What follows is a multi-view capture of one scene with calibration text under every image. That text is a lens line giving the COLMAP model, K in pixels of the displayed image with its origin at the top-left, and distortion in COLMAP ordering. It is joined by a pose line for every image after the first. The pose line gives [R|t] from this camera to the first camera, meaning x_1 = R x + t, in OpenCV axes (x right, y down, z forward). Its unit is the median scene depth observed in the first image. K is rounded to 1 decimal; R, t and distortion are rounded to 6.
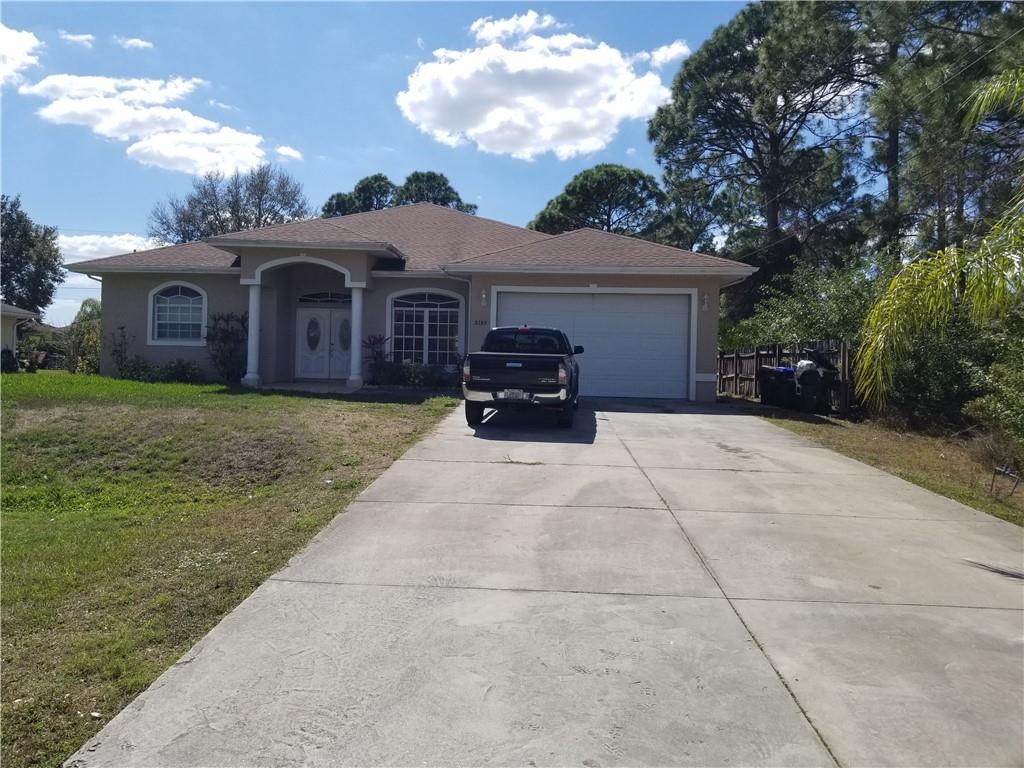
lens RADIAL K [[794.4, 0, 506.3], [0, 794.4, 356.1], [0, 0, 1]] dist [0.104065, -0.192228]
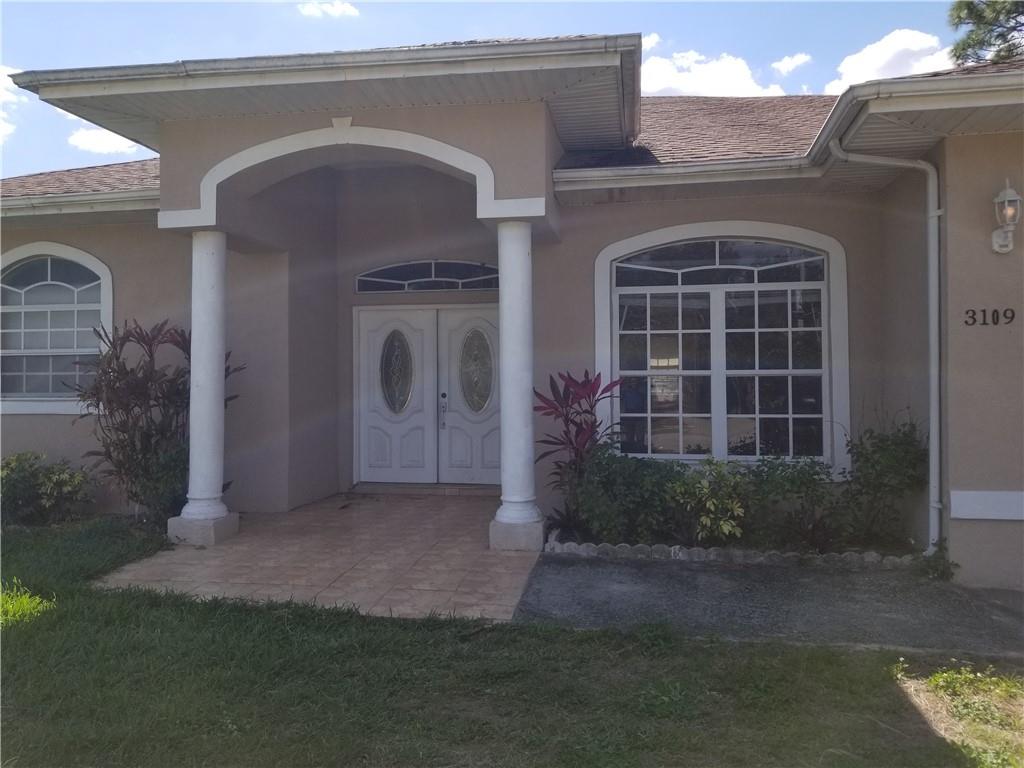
lens RADIAL K [[794.4, 0, 506.3], [0, 794.4, 356.1], [0, 0, 1]] dist [0.104065, -0.192228]
pose [[0.989236, -0.029780, -0.143267, -0.140869], [0.025710, 0.999214, -0.030178, -0.023274], [0.144053, 0.026170, 0.989224, 0.663631]]
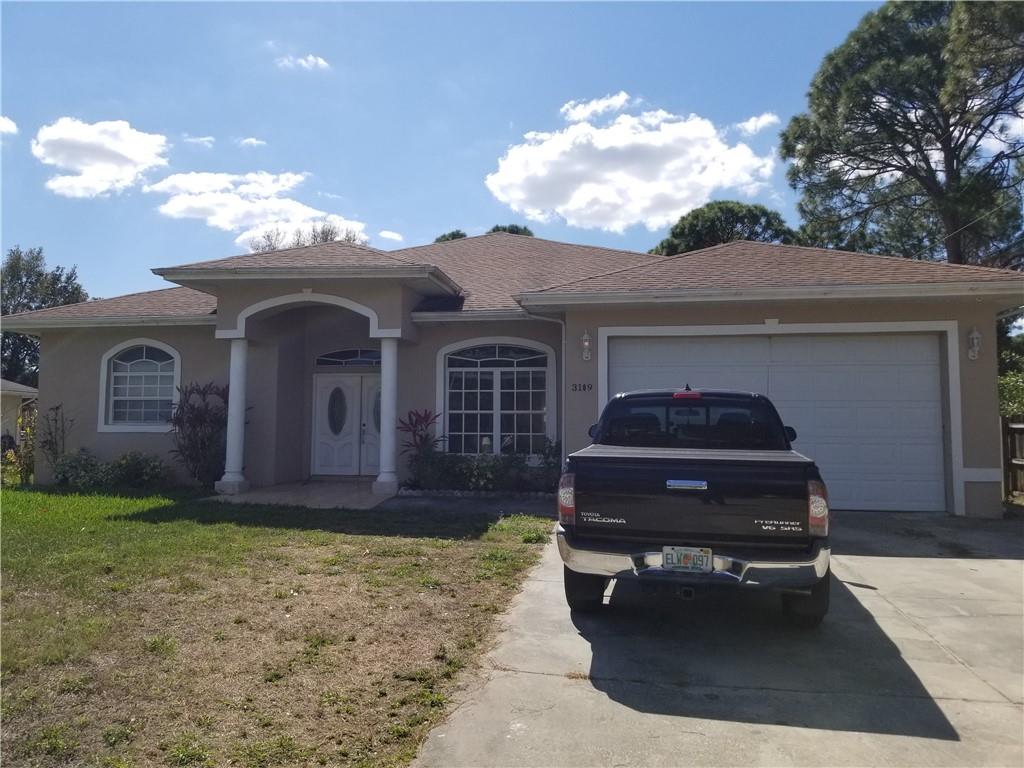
lens RADIAL K [[803.8, 0, 502.5], [0, 803.8, 364.8], [0, 0, 1]] dist [0.088329, -0.143319]
pose [[0.992988, -0.025237, -0.115493, -0.019497], [0.016182, 0.996769, -0.078675, -0.010726], [0.117106, 0.076254, 0.990188, 0.347328]]
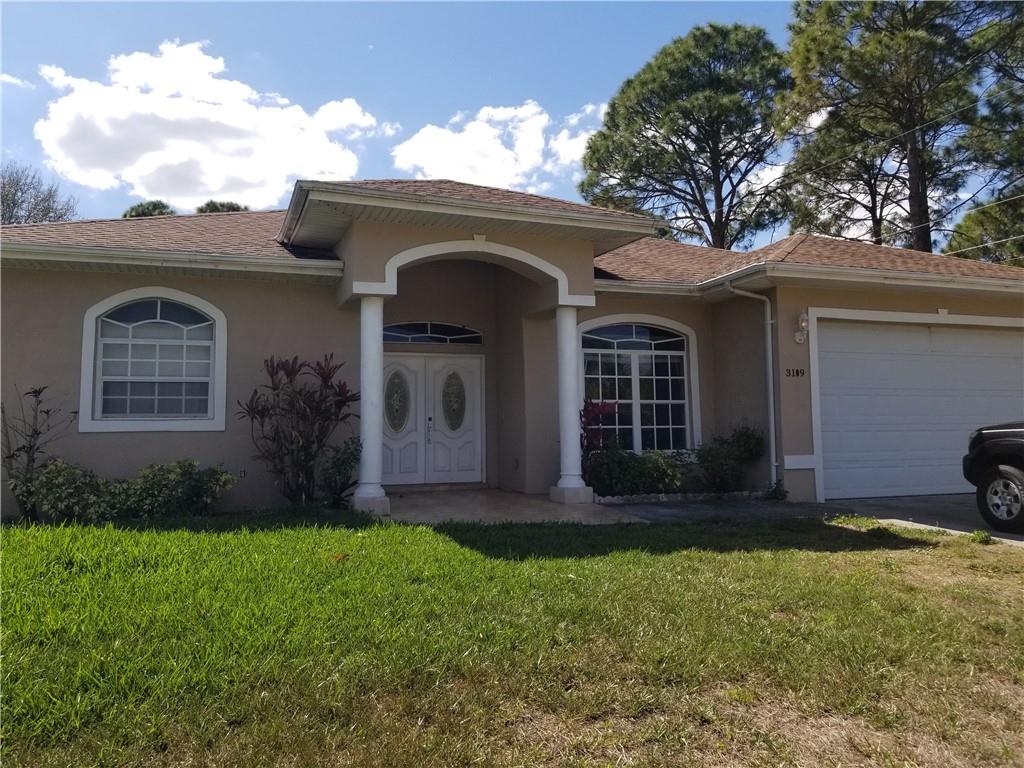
lens RADIAL K [[802.8, 0, 495.5], [0, 802.8, 353.7], [0, 0, 1]] dist [0.121465, -0.213044]
pose [[0.926386, 0.006326, 0.376521, -0.407740], [0.029508, 0.995565, -0.089328, -0.009960], [-0.375417, 0.093863, 0.922091, 0.514181]]
